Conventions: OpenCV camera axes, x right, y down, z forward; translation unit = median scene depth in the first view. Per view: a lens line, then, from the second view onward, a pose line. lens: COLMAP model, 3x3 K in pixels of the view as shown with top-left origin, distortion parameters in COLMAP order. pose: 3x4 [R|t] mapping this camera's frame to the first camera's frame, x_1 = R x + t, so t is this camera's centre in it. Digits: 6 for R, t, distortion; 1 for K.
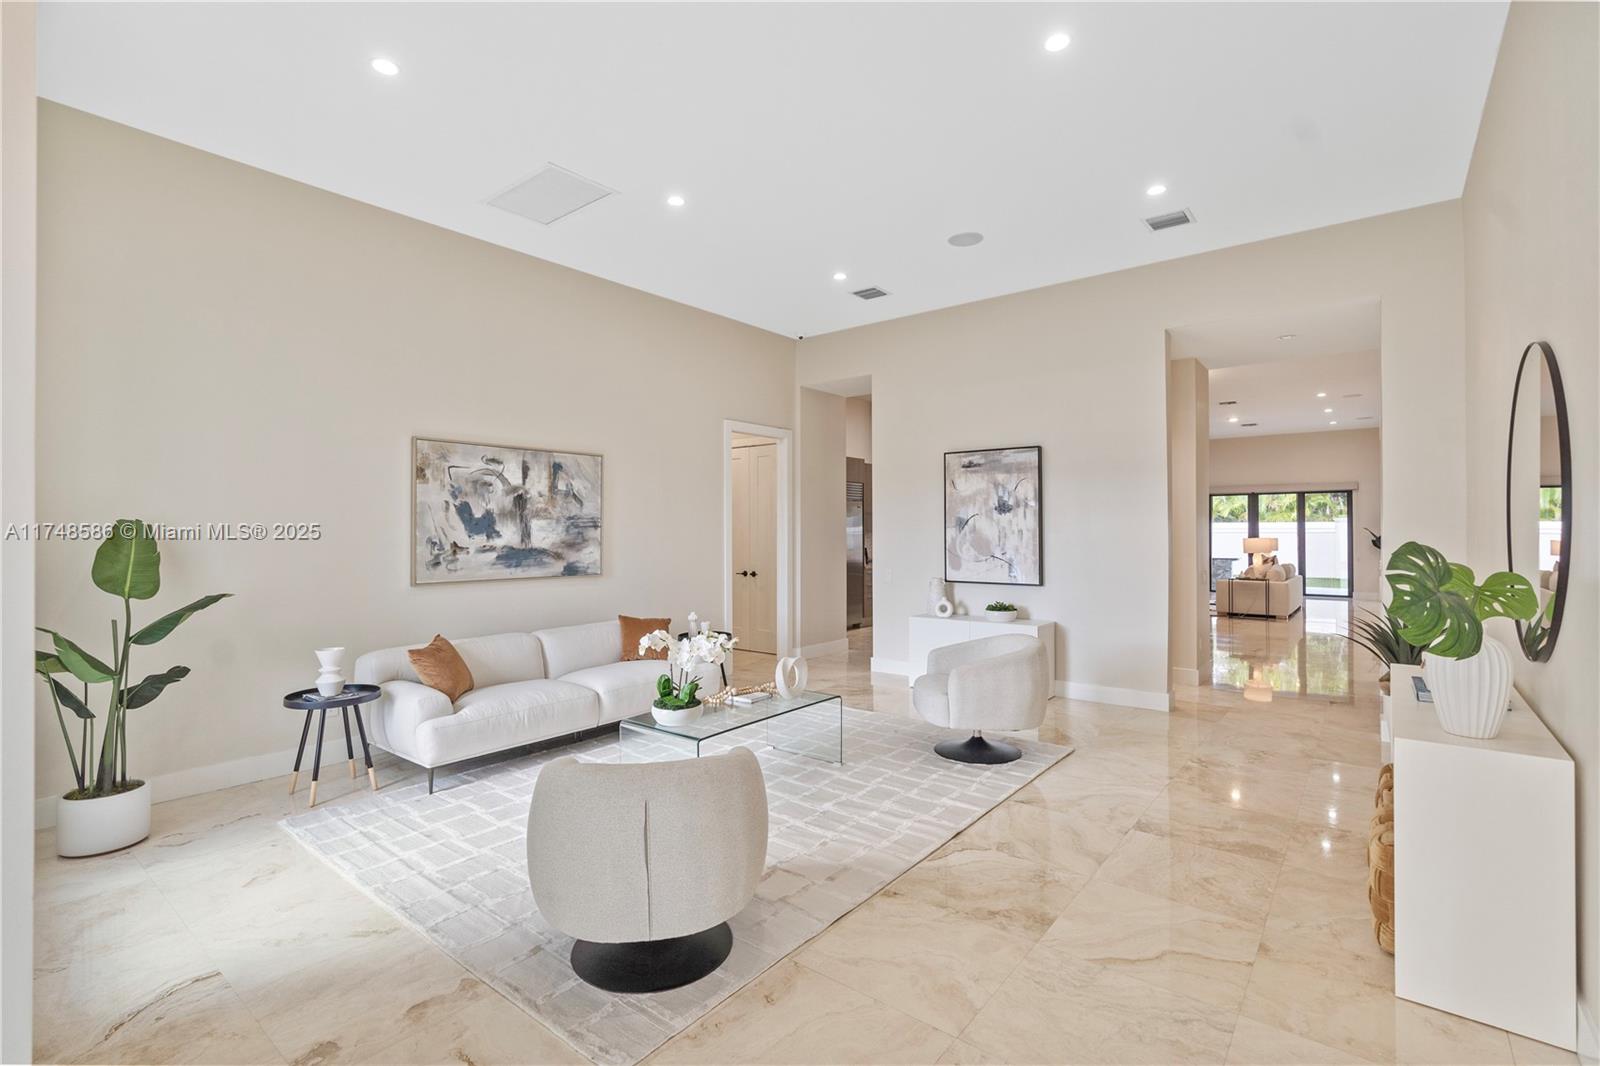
lens RADIAL K [[723.6, 0, 800.3], [0, 723.6, 529.3], [0, 0, 1]] dist [-0.009218, 0.003697]
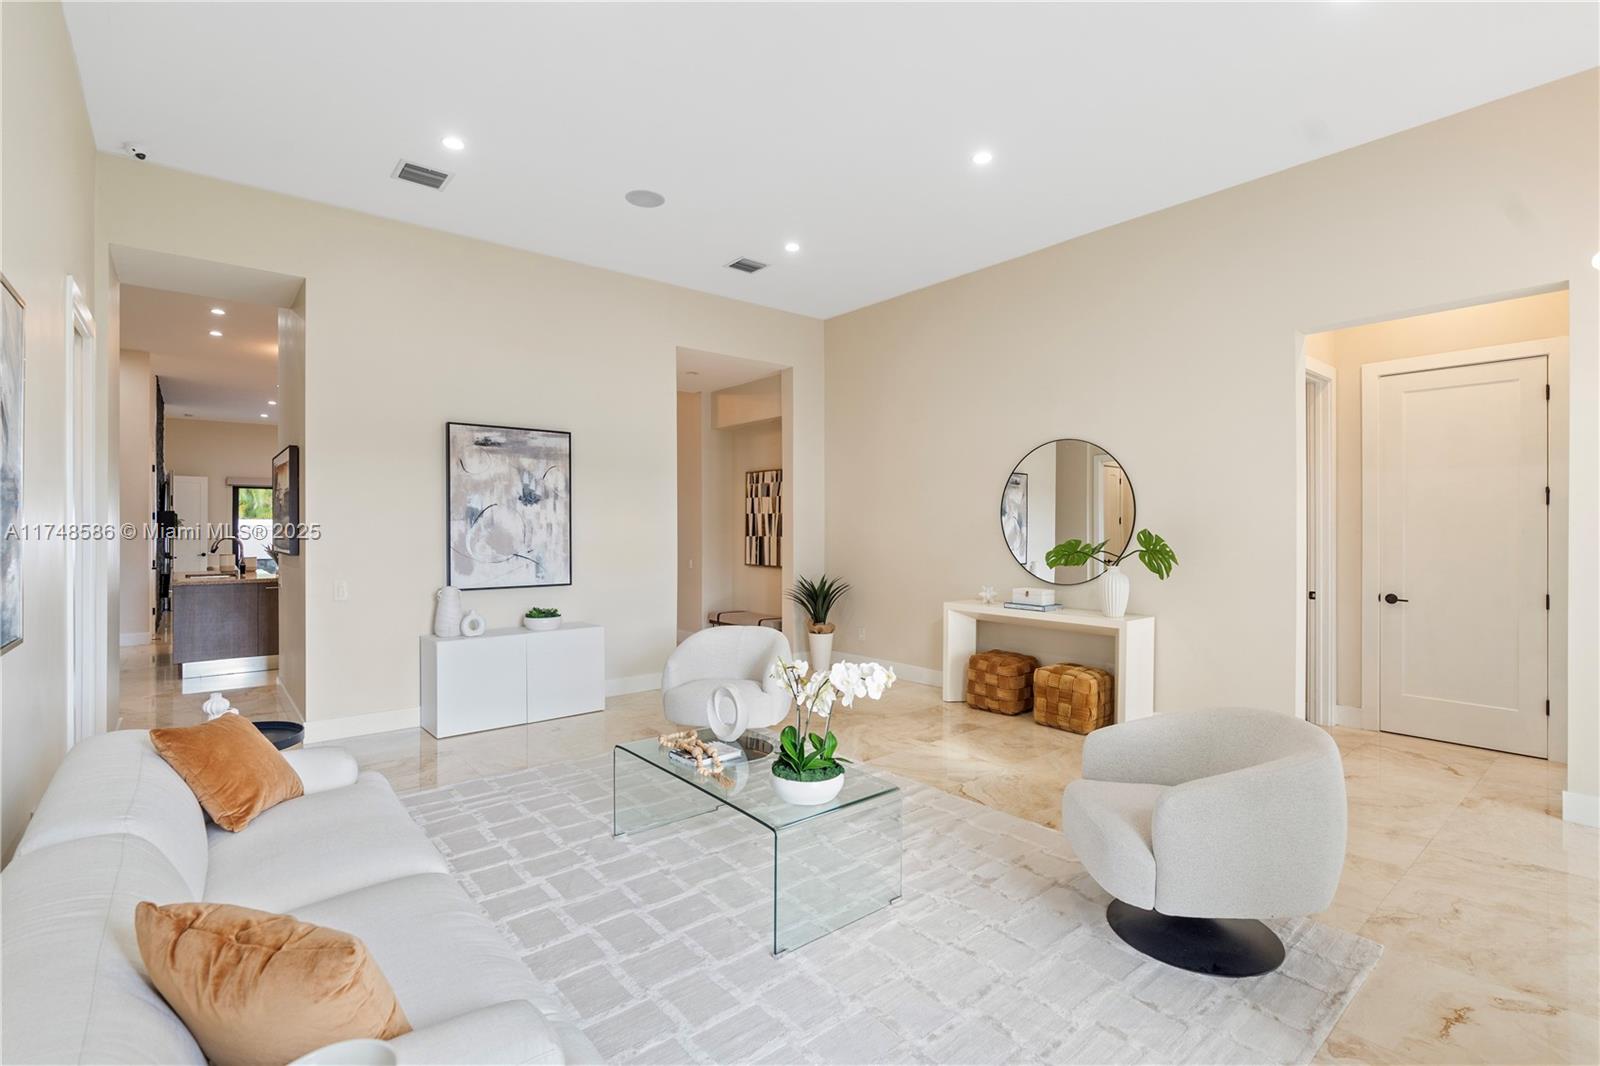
lens RADIAL K [[723.6, 0, 805.5], [0, 723.6, 537.9], [0, 0, 1]] dist [-0.009218, 0.003697]
pose [[0.208866, -0.011905, 0.977872, -0.504698], [-0.005103, 0.999899, 0.013263, 0.004787], [-0.977931, -0.007760, 0.208784, 0.513158]]
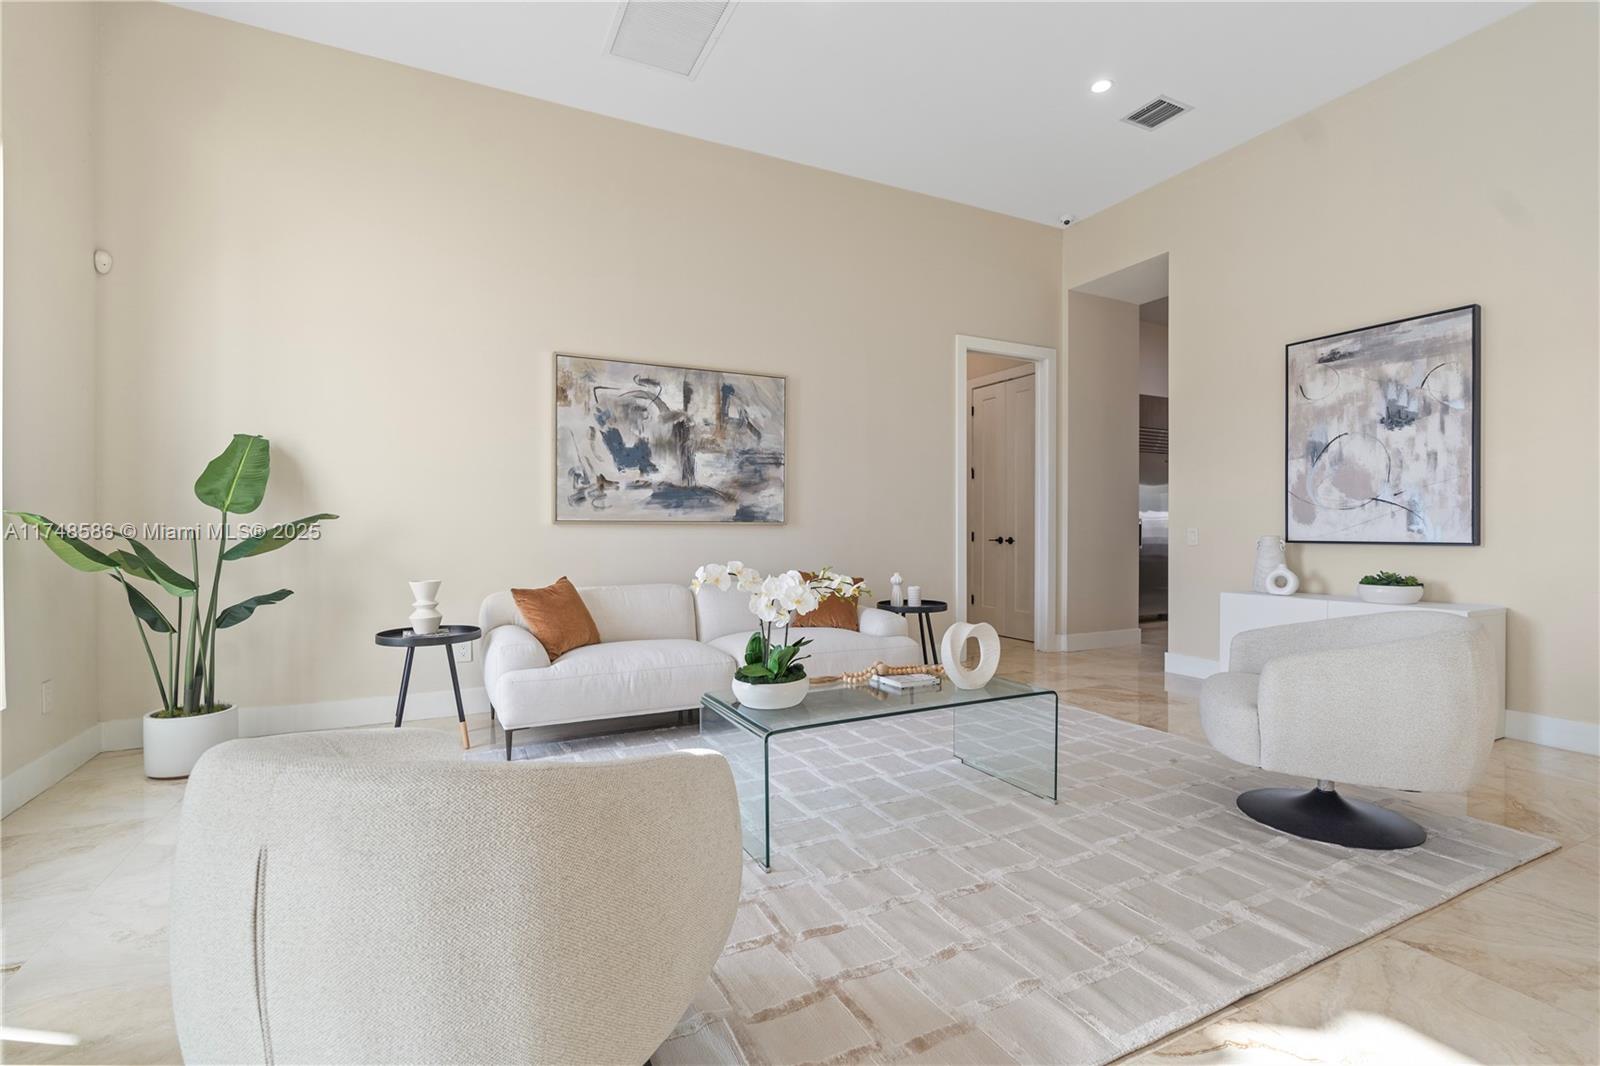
lens RADIAL K [[723.6, 0, 804.4], [0, 723.6, 536.0], [0, 0, 1]] dist [-0.009218, 0.003697]
pose [[0.910413, 0.005877, -0.413658, 0.079885], [0.000153, 0.999894, 0.014543, 0.062004], [0.413700, -0.013303, 0.910316, 0.246906]]
